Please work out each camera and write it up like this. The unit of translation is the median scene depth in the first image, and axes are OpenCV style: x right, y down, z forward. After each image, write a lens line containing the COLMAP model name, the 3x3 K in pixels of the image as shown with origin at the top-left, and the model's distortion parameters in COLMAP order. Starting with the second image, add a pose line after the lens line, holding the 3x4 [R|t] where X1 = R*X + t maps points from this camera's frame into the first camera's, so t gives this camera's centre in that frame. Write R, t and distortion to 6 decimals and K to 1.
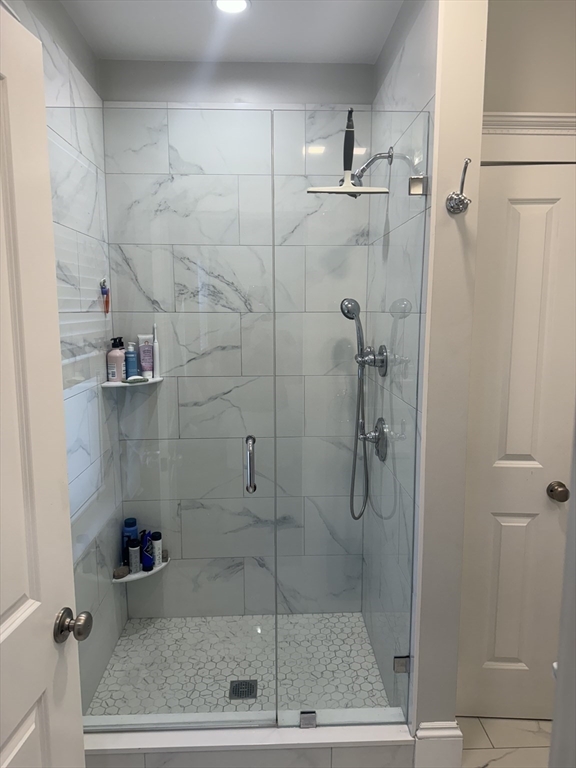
lens RADIAL K [[538.6, 0, 288.0], [0, 538.6, 384.0], [0, 0, 1]] dist [0.092939, -0.099973]
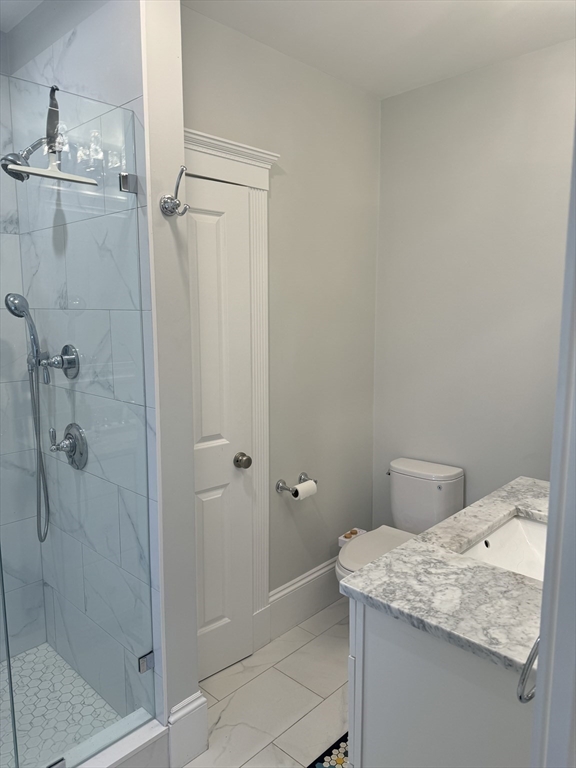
lens RADIAL K [[539.1, 0, 286.2], [0, 539.1, 381.1], [0, 0, 1]] dist [0.088572, -0.091031]
pose [[0.731311, -0.094764, 0.675429, -0.201062], [0.097347, 0.994664, 0.034152, -0.005601], [-0.675062, 0.040775, 0.736634, 0.061765]]
